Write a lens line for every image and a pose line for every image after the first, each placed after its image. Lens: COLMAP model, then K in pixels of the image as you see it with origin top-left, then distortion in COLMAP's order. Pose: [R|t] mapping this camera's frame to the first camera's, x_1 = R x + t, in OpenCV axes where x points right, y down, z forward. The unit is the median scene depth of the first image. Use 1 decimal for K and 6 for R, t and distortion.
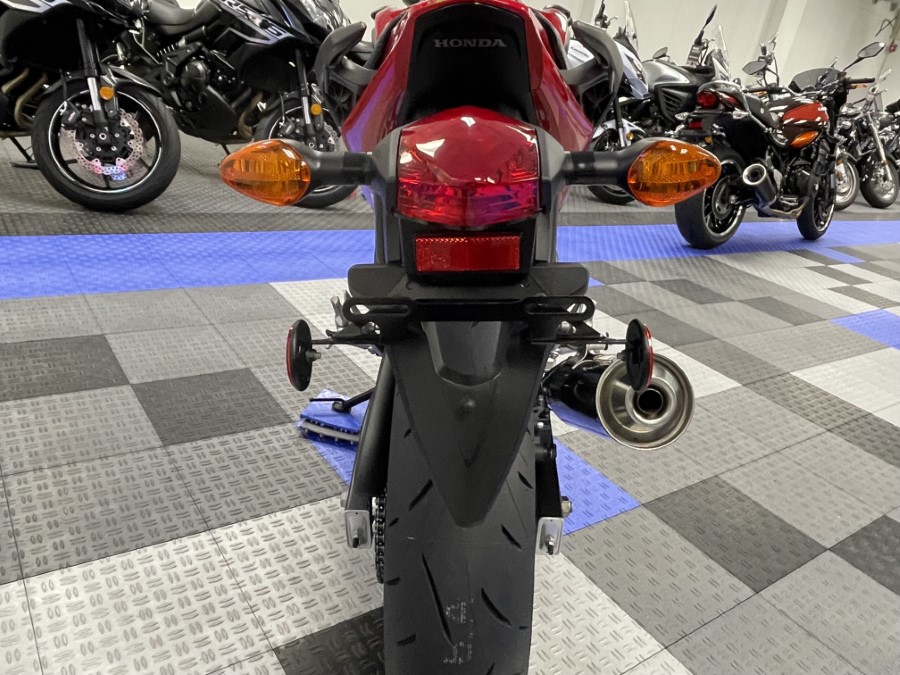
lens RADIAL K [[675.8, 0, 452.0], [0, 675.8, 340.2], [0, 0, 1]] dist [0.000025, -0.014018]
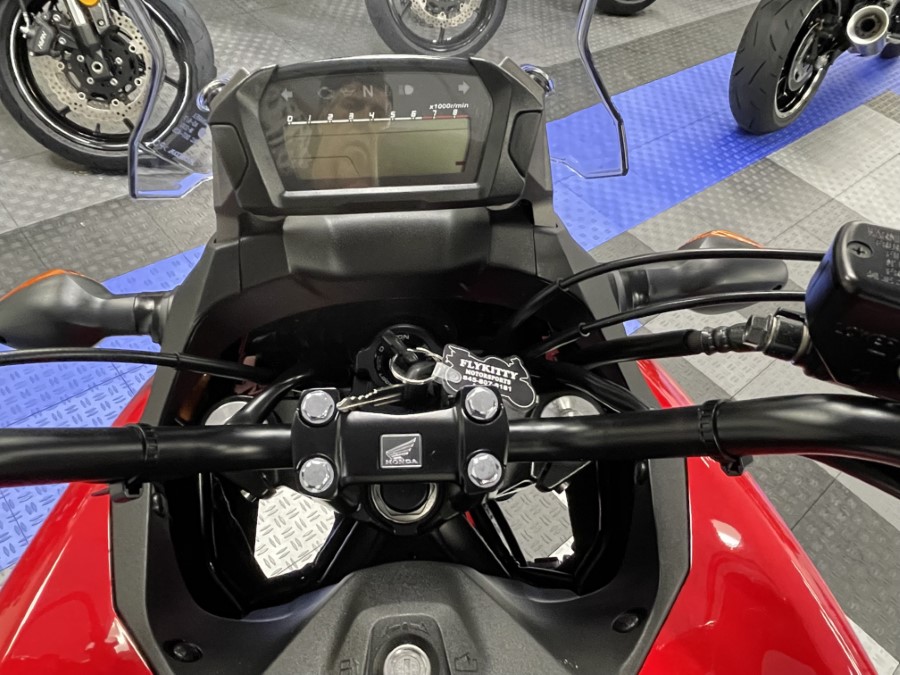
lens RADIAL K [[675.8, 0, 446.6], [0, 675.8, 345.0], [0, 0, 1]] dist [0.000025, -0.014018]
pose [[0.995557, -0.077892, 0.052908, 0.017207], [0.047171, 0.898856, 0.435699, -0.322463], [-0.081494, -0.431267, 0.898536, 0.434033]]
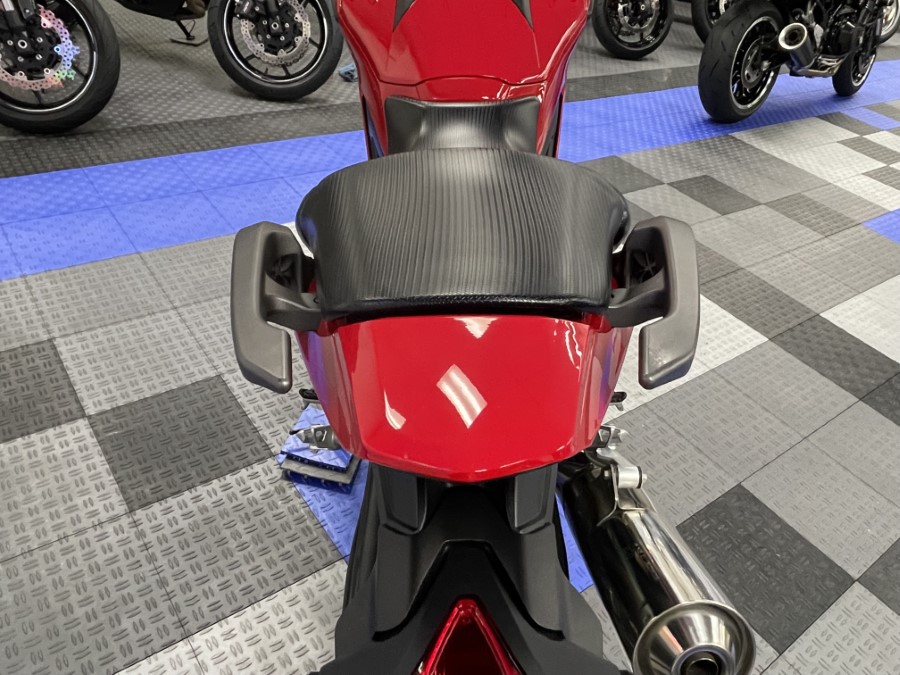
lens RADIAL K [[675.8, 0, 450.3], [0, 675.8, 339.8], [0, 0, 1]] dist [0.000025, -0.014018]
pose [[0.999599, -0.028072, -0.003765, 0.003350], [0.028099, 0.966182, 0.256325, -0.124680], [-0.003558, -0.256328, 0.966583, 0.085693]]
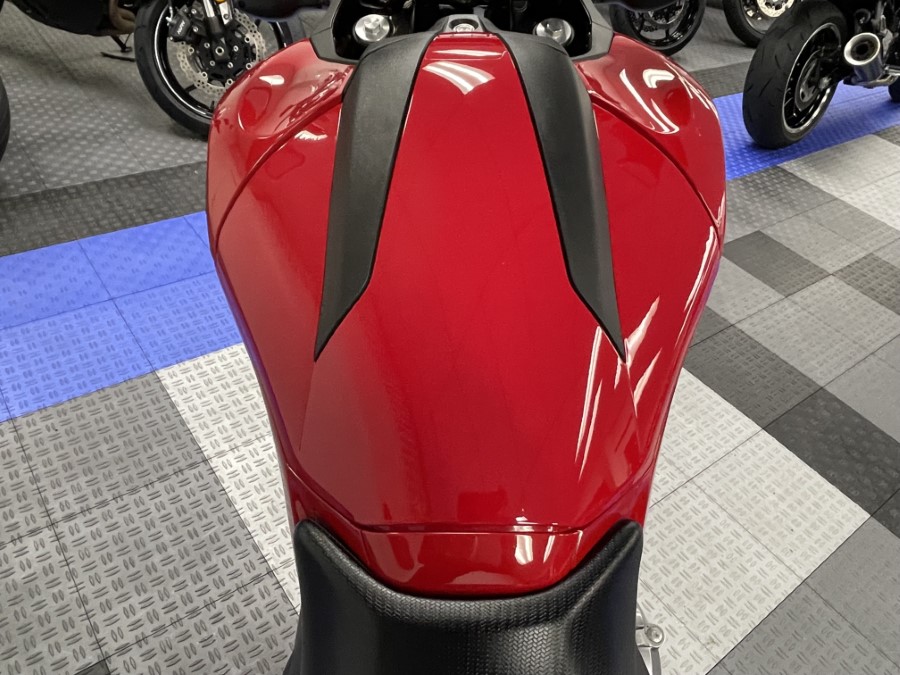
lens RADIAL K [[675.8, 0, 448.3], [0, 675.8, 343.6], [0, 0, 1]] dist [0.000025, -0.014018]
pose [[0.999462, -0.032772, -0.001132, 0.007946], [0.031455, 0.948389, 0.315545, -0.227146], [-0.009267, -0.315410, 0.948910, 0.289421]]
